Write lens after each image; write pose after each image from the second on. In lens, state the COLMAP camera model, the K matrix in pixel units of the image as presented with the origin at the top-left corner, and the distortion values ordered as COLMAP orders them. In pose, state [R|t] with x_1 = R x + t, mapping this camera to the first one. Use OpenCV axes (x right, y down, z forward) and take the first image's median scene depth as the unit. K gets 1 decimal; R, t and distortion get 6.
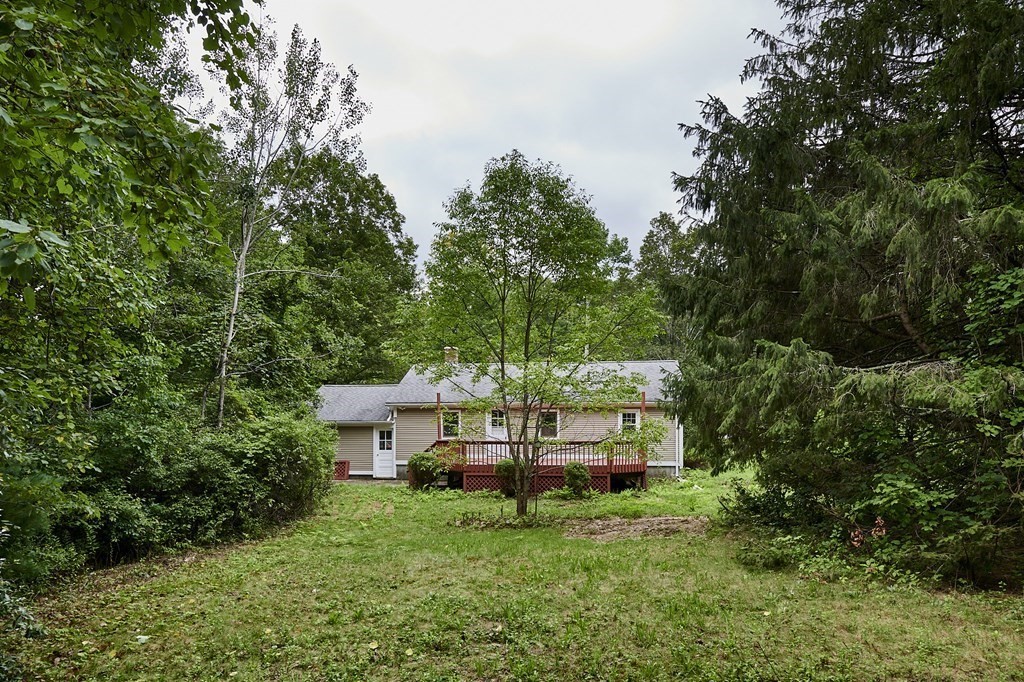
lens RADIAL K [[694.0, 0, 512.0], [0, 694.0, 341.0], [0, 0, 1]] dist [-0.062446, 0.000218]
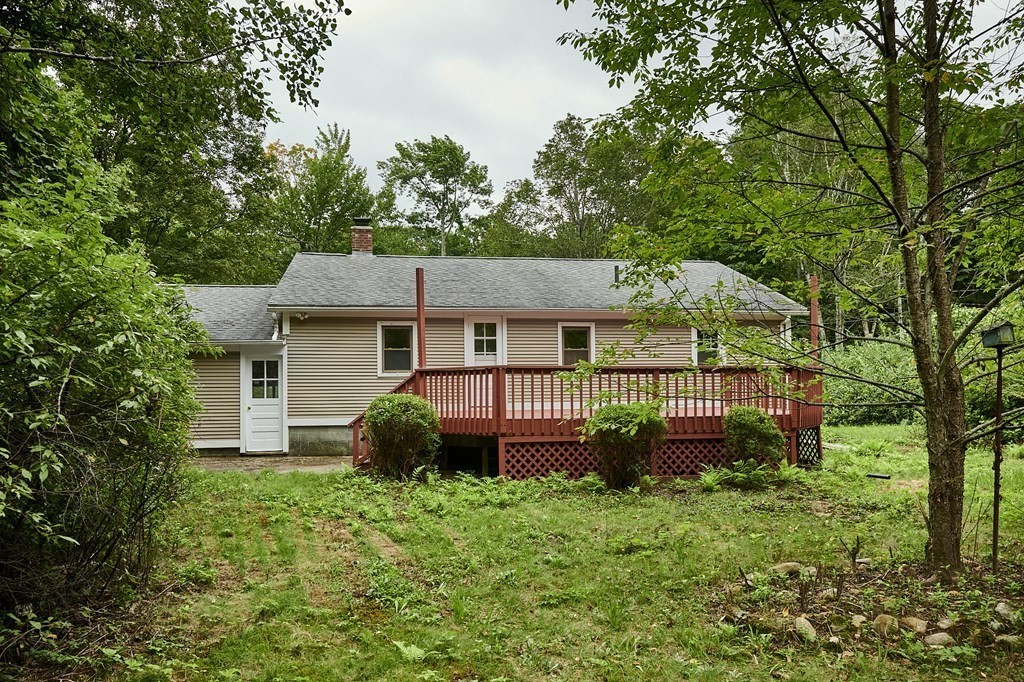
lens RADIAL K [[694.0, 0, 512.0], [0, 694.0, 341.0], [0, 0, 1]] dist [-0.062446, 0.000218]
pose [[0.957928, 0.012059, 0.286757, -0.155382], [-0.026808, 0.998509, 0.047561, 0.087048], [-0.285755, -0.053248, 0.956822, 0.468854]]
